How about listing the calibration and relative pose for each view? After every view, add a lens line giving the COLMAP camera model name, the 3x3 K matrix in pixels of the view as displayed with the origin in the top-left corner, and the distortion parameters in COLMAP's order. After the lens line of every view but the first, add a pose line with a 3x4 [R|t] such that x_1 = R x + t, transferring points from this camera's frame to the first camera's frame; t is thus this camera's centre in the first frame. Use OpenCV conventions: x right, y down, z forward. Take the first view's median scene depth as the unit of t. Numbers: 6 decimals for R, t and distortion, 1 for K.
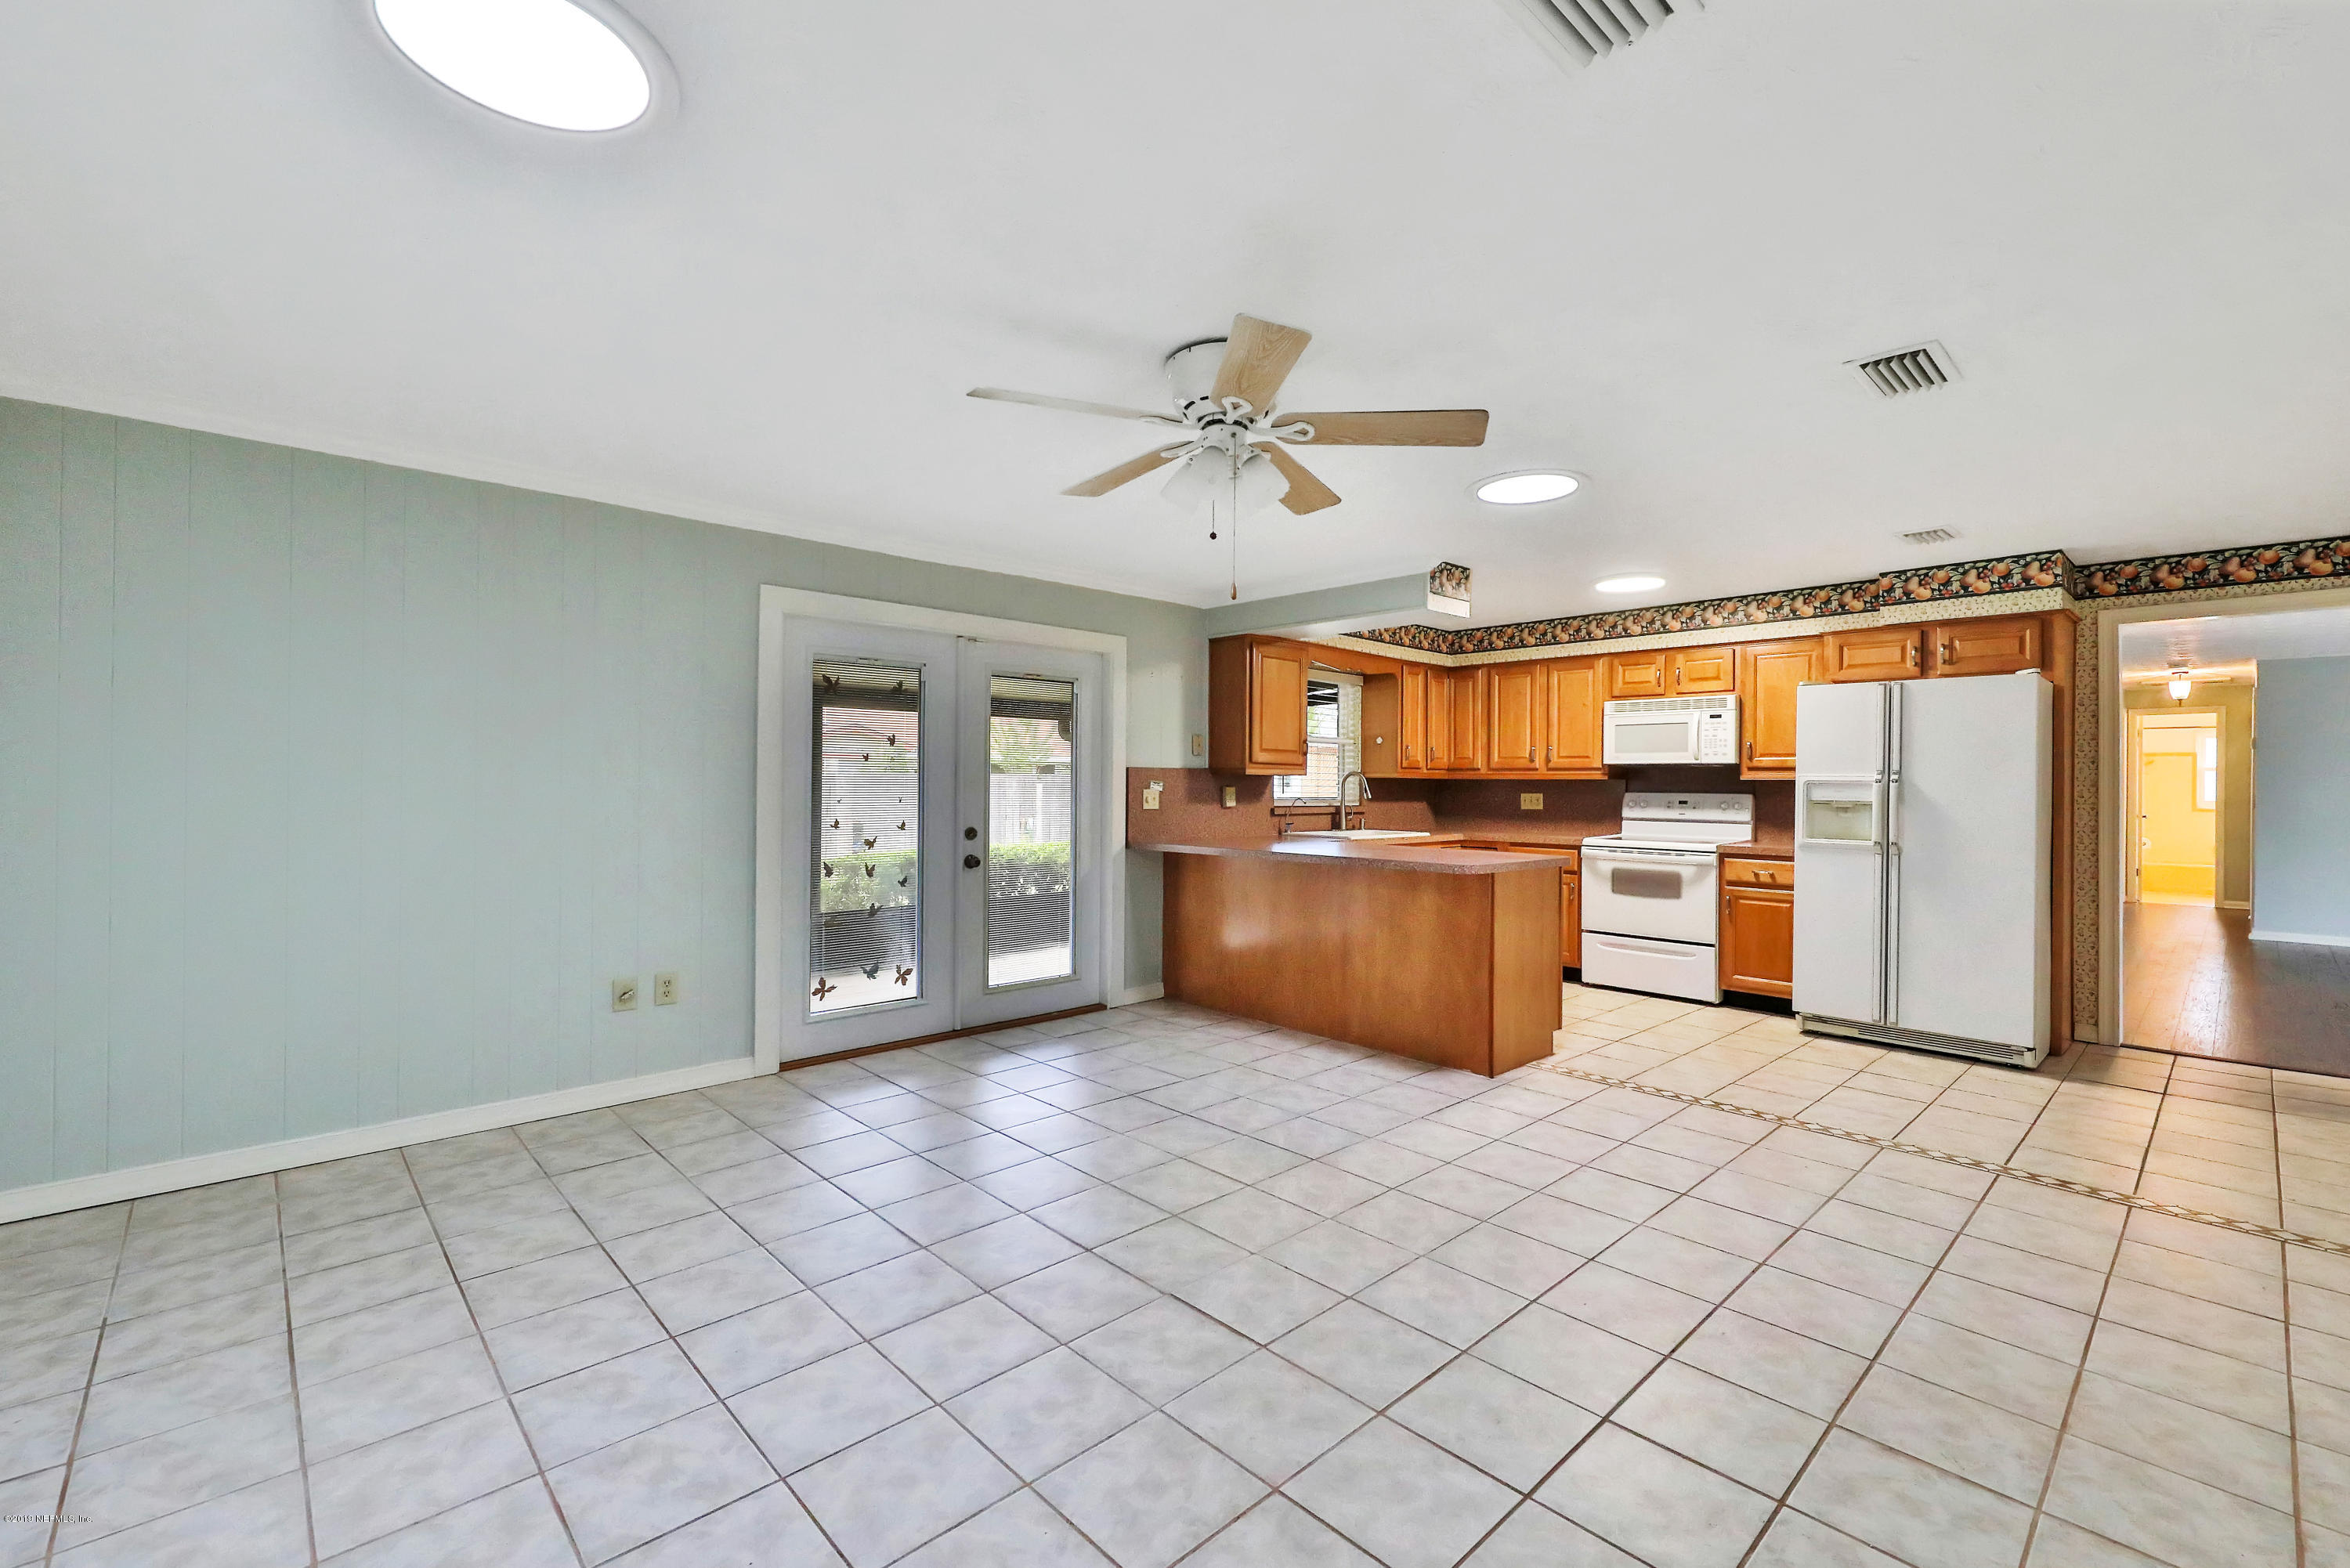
lens RADIAL K [[989.8, 0, 1229.8], [0, 989.8, 780.6], [0, 0, 1]] dist [0.006529, -0.003169]
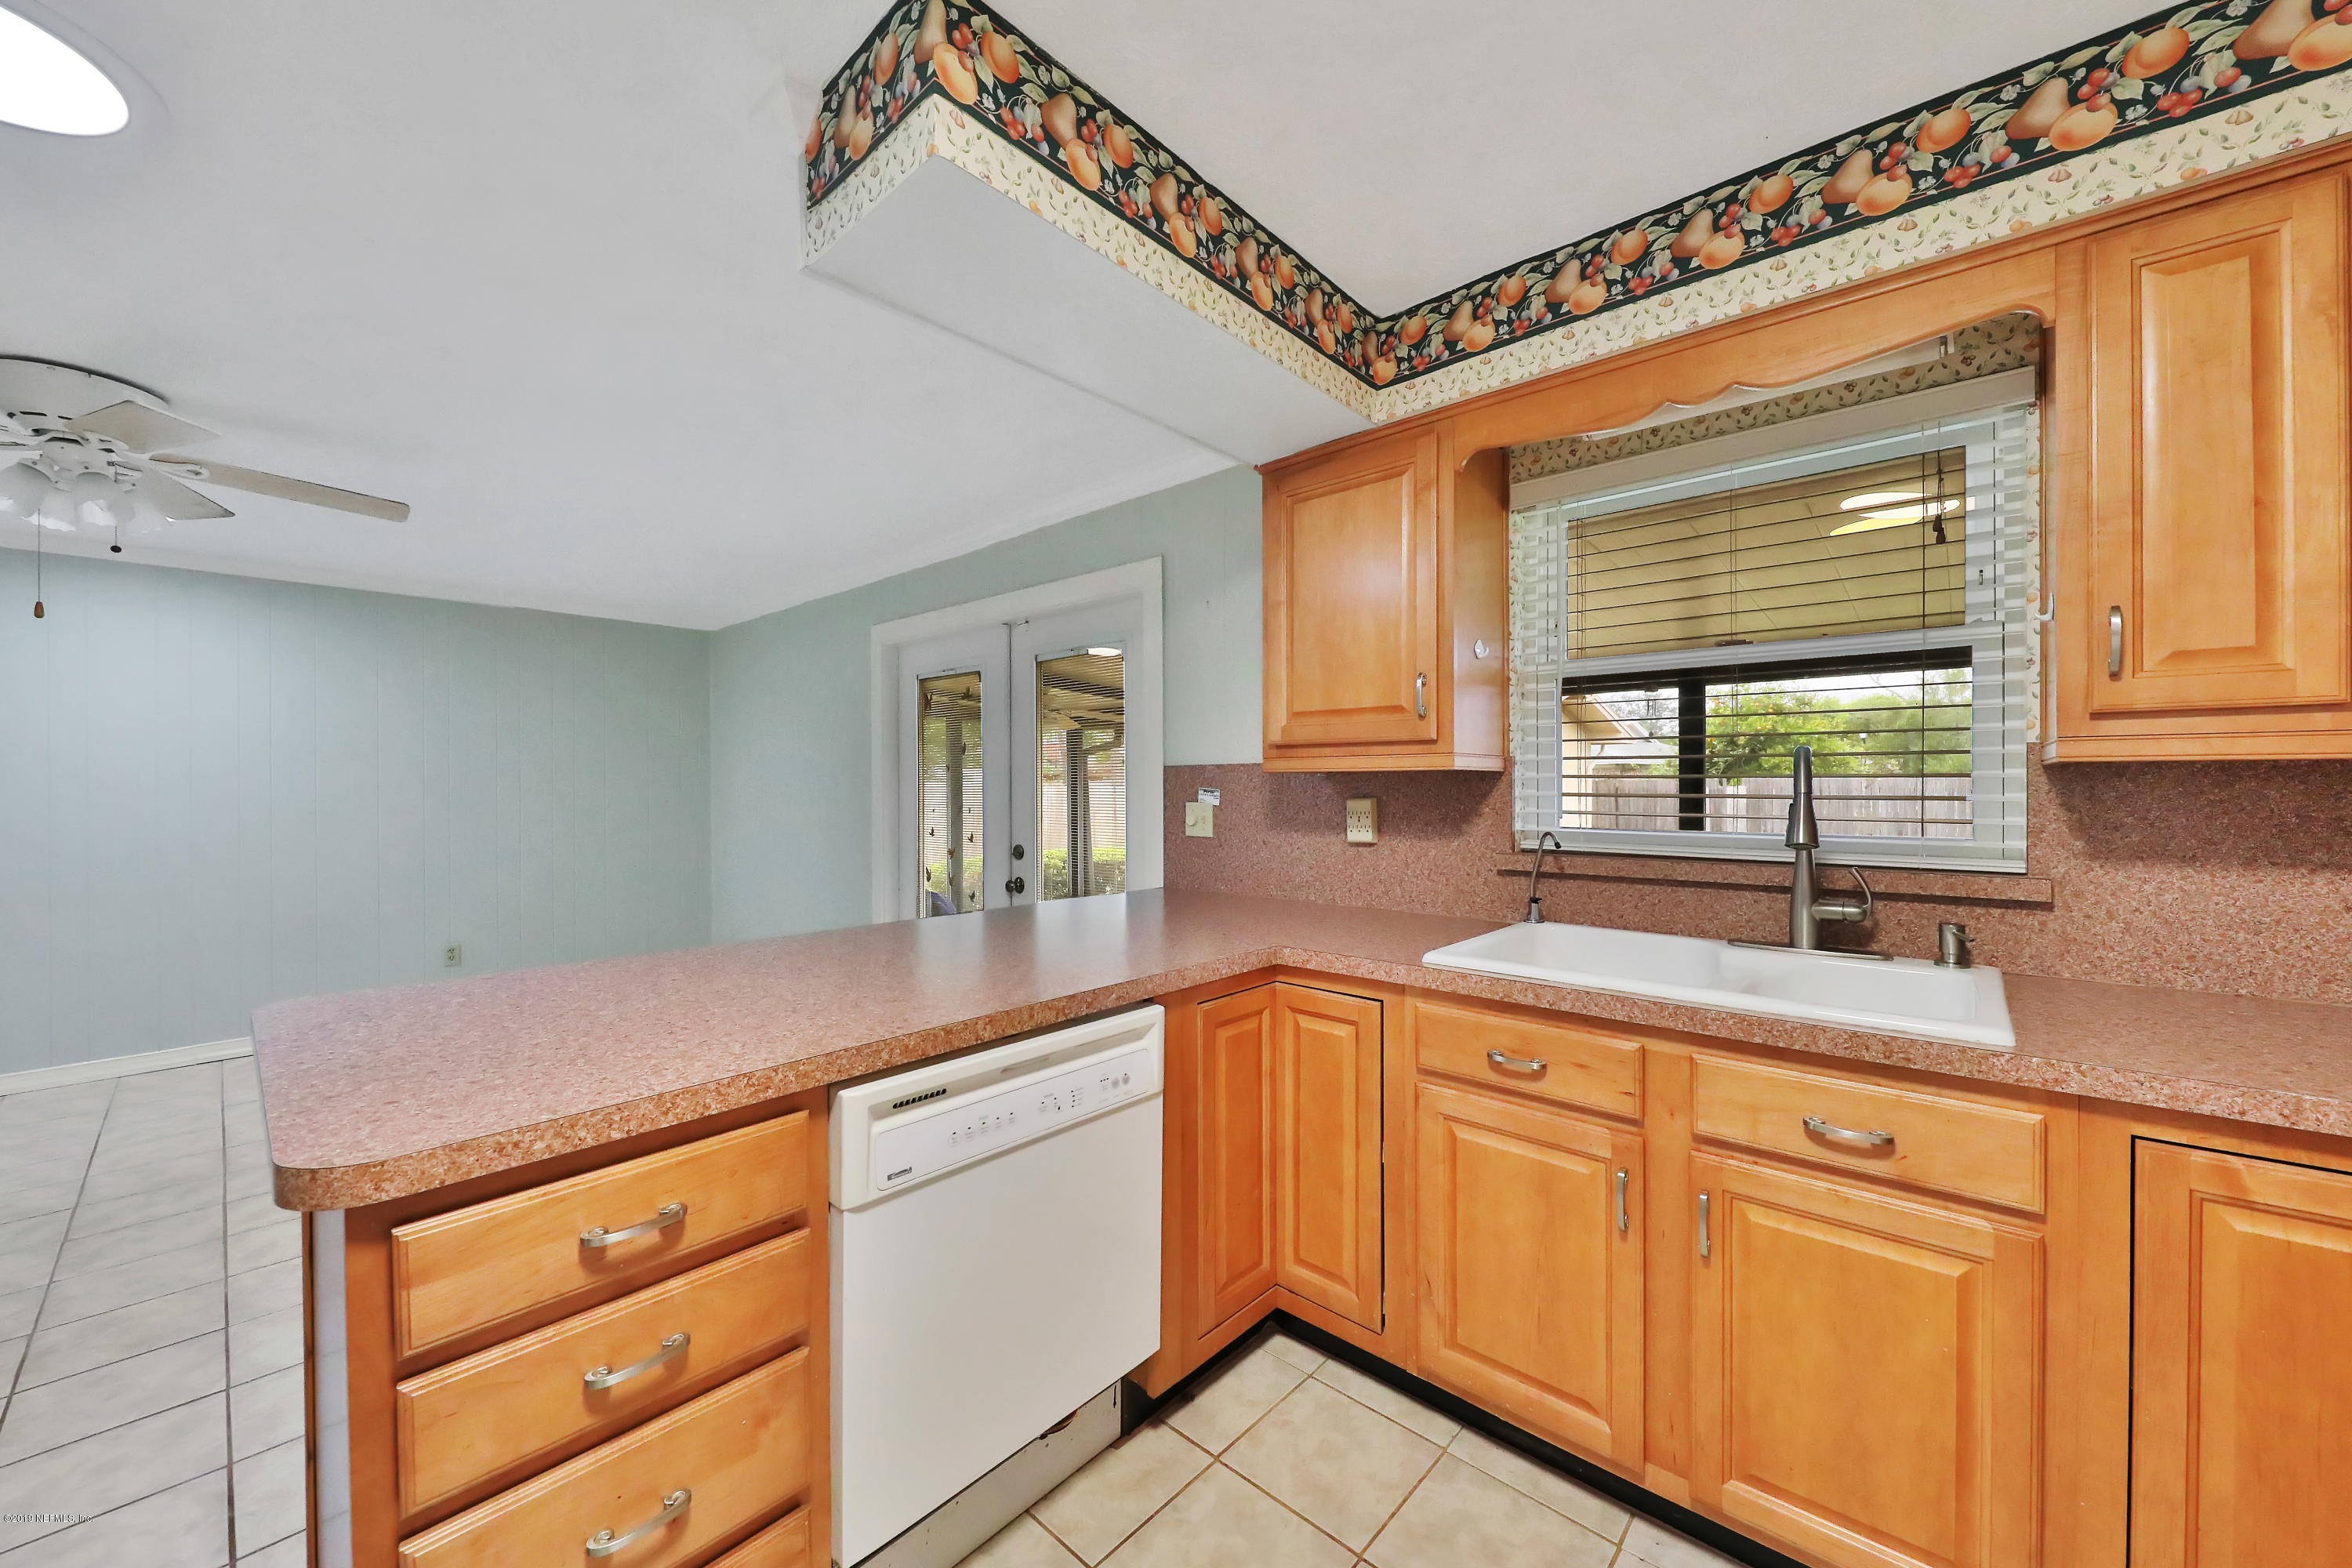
lens RADIAL K [[840.0, 0, 1247.6], [0, 840.0, 779.6], [0, 0, 1]] dist [-0.003227, -0.001853]
pose [[0.099386, -0.020182, -0.994844, 0.419196], [0.003291, 0.999795, -0.019954, 0.005466], [0.995044, -0.001291, 0.099432, 0.992786]]
